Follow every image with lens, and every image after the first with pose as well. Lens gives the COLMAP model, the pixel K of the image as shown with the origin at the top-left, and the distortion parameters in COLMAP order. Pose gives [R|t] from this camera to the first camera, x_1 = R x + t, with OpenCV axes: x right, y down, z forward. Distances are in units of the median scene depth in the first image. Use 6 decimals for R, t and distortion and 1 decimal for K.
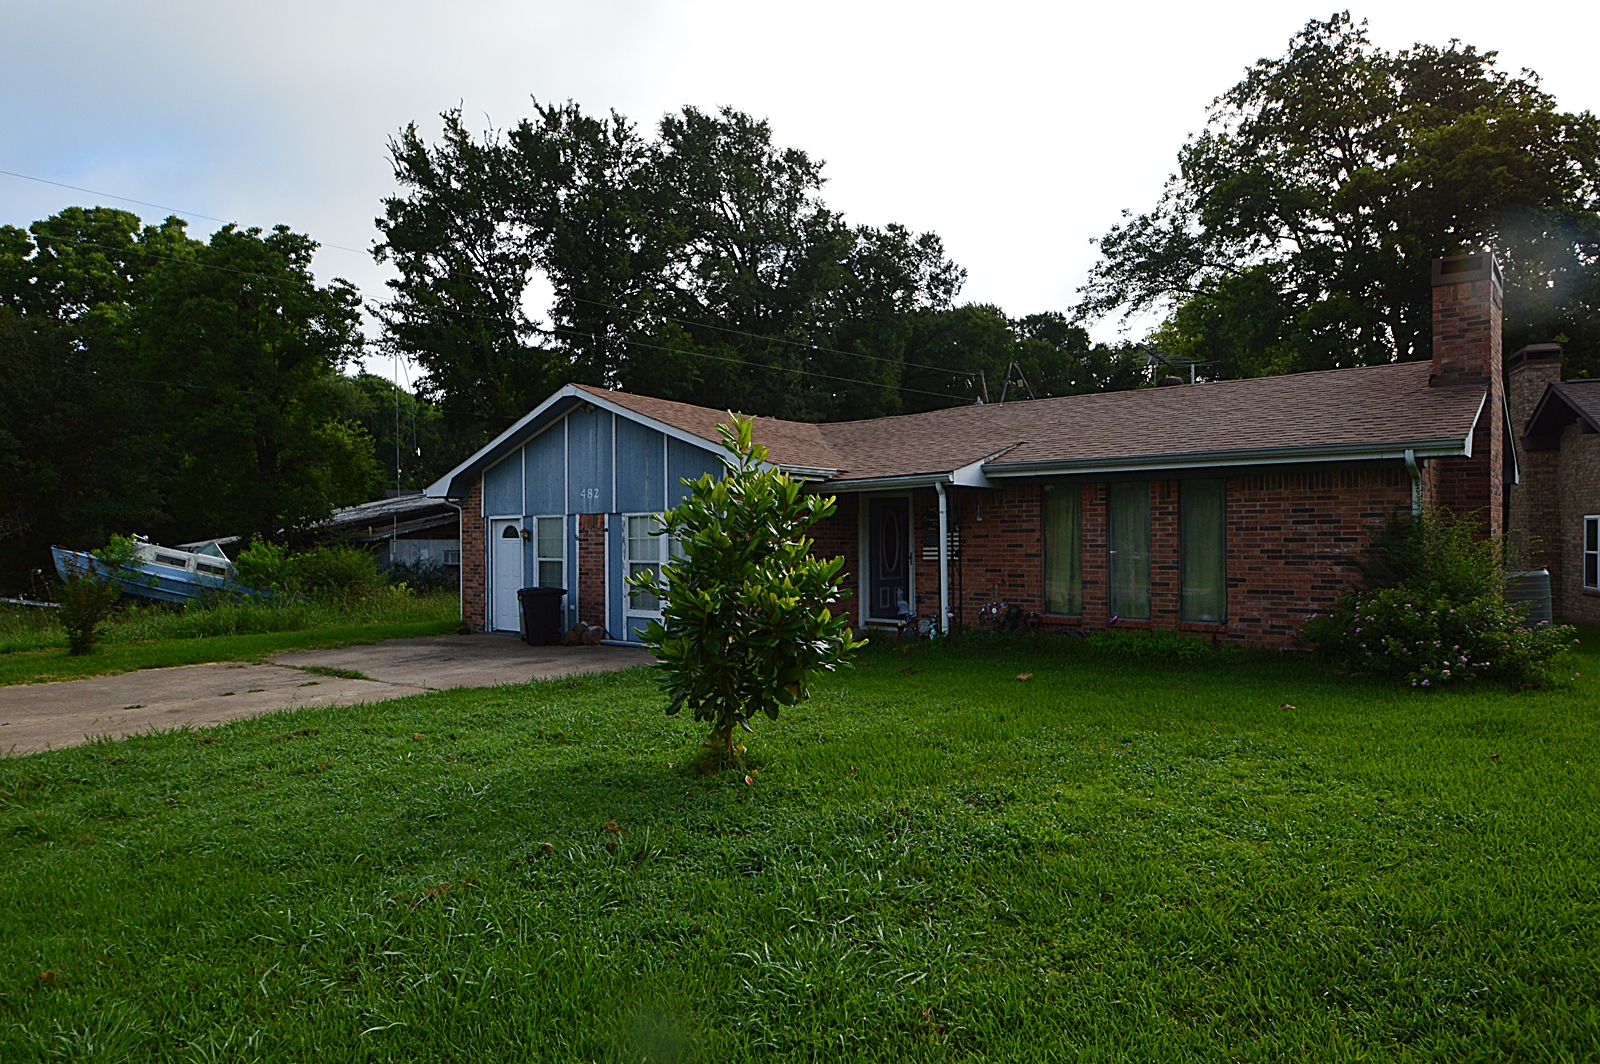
lens RADIAL K [[996.8, 0, 806.6], [0, 996.8, 543.3], [0, 0, 1]] dist [-0.030758, 0.005284]
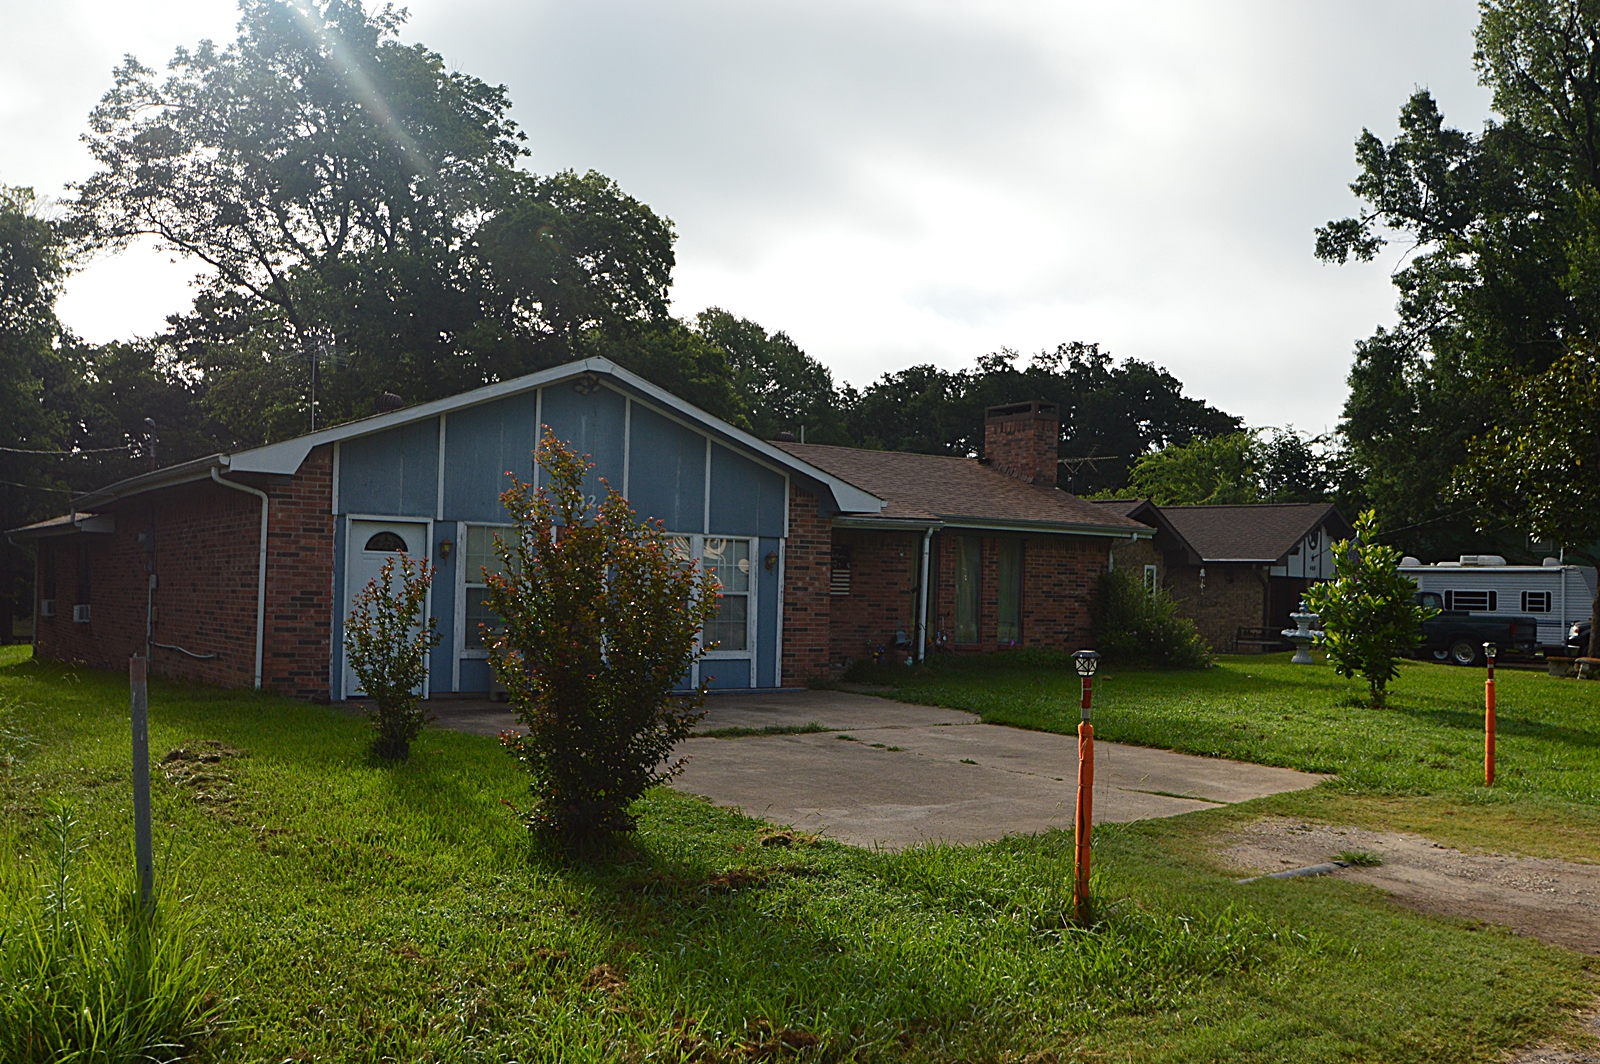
lens RADIAL K [[1488.3, 0, 793.7], [0, 1488.3, 536.7], [0, 0, 1]] dist [-0.061833, 0.000000]
pose [[0.300084, 0.052605, 0.952461, -1.612636], [-0.020532, 0.998603, -0.048684, 0.037872], [-0.953692, -0.004947, 0.300745, 0.656891]]
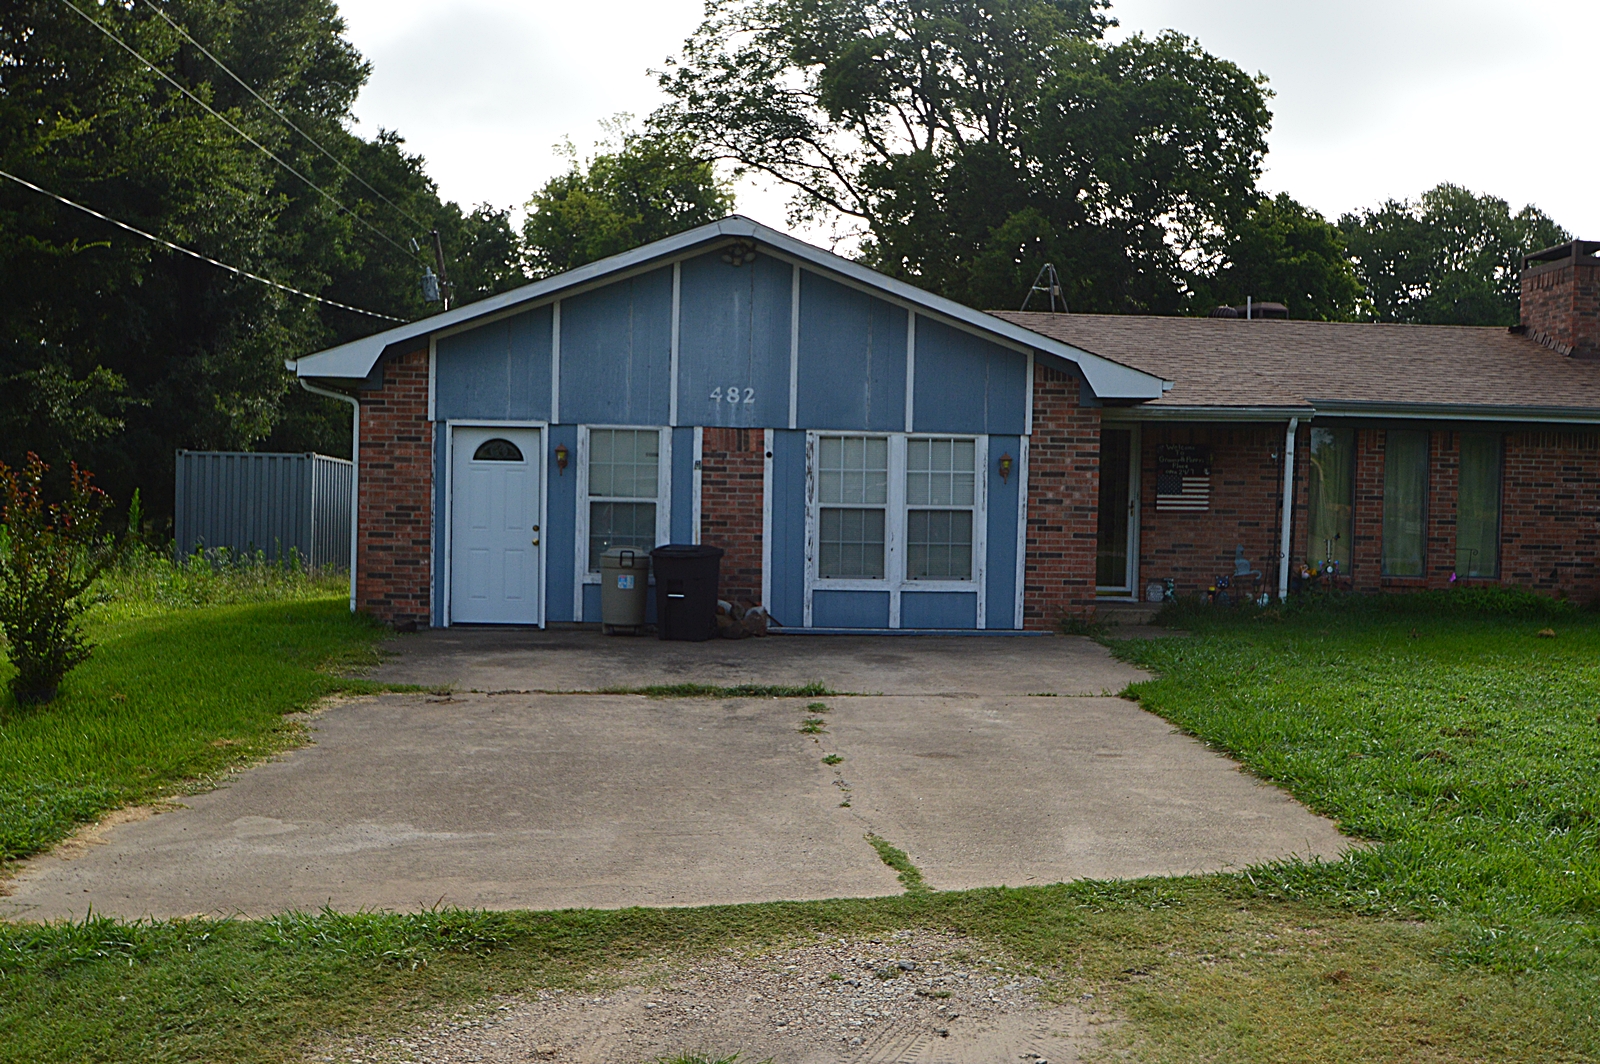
lens RADIAL K [[1488.3, 0, 798.4], [0, 1488.3, 545.4], [0, 0, 1]] dist [-0.061833, 0.000000]
pose [[0.747218, 0.001827, 0.664577, -1.045692], [-0.022367, 0.999499, 0.022400, 0.028967], [-0.664203, -0.031602, 0.746884, 0.356287]]
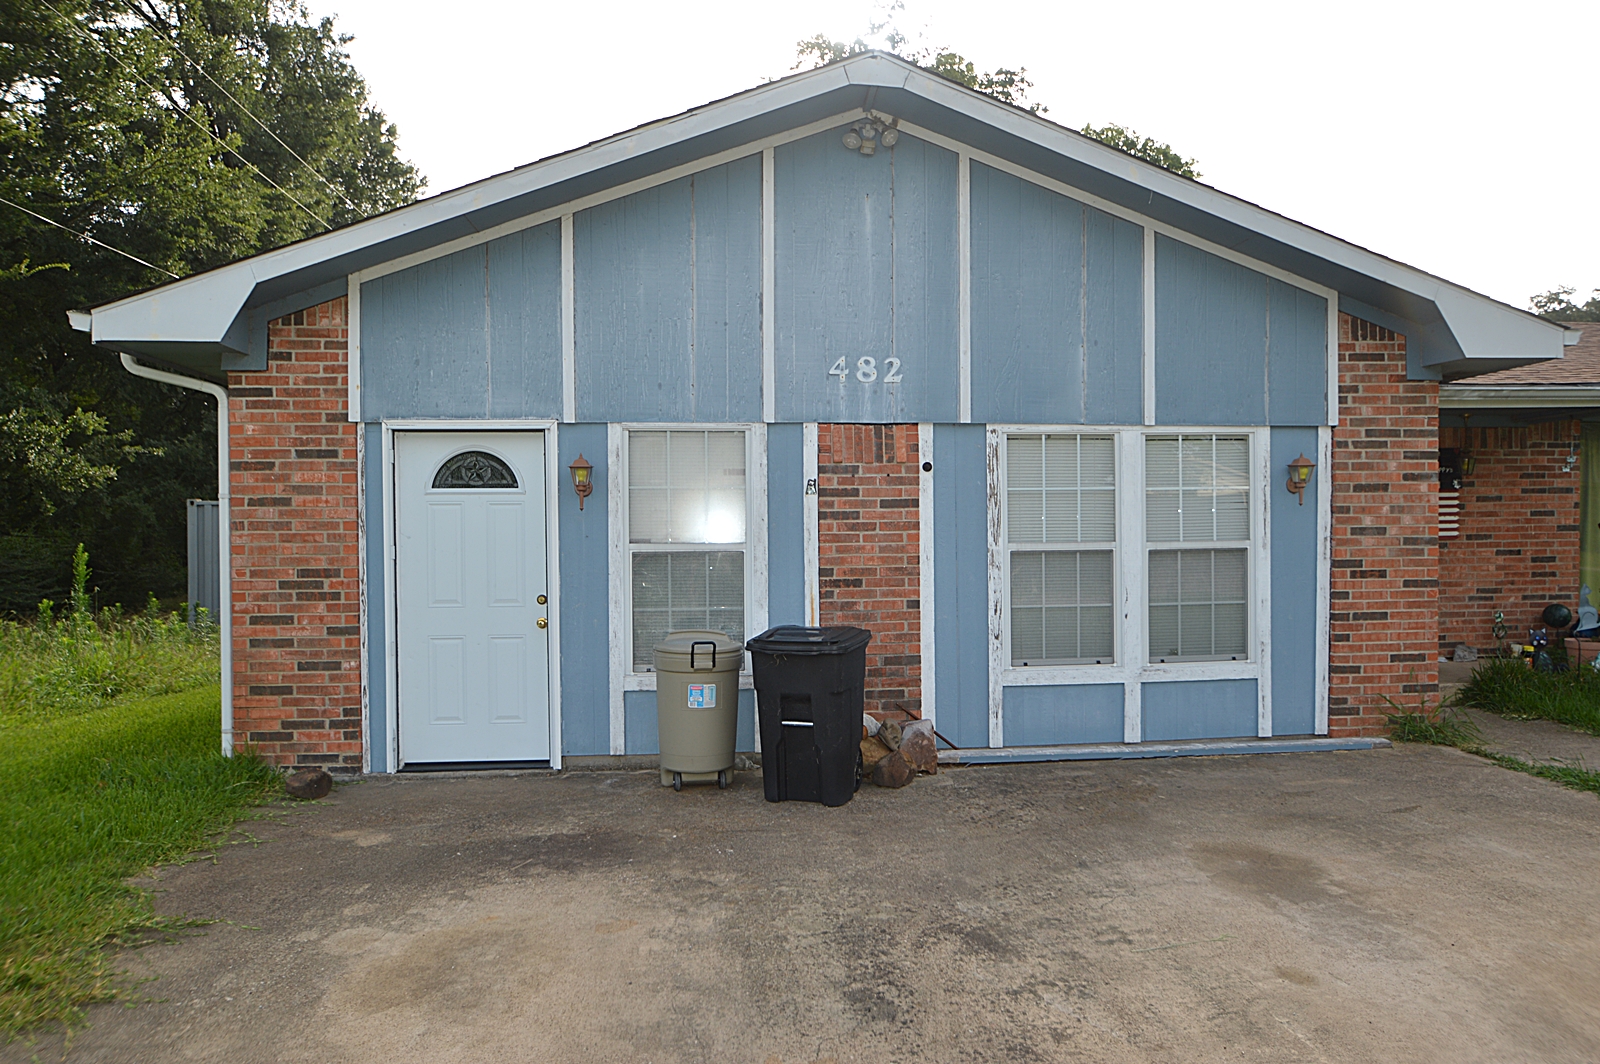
lens RADIAL K [[996.8, 0, 805.4], [0, 996.8, 548.4], [0, 0, 1]] dist [-0.030758, 0.005284]
pose [[0.718274, -0.010789, 0.695676, -0.644323], [0.005803, 0.999938, 0.009515, 0.018074], [-0.695736, -0.002797, 0.718292, 0.968226]]
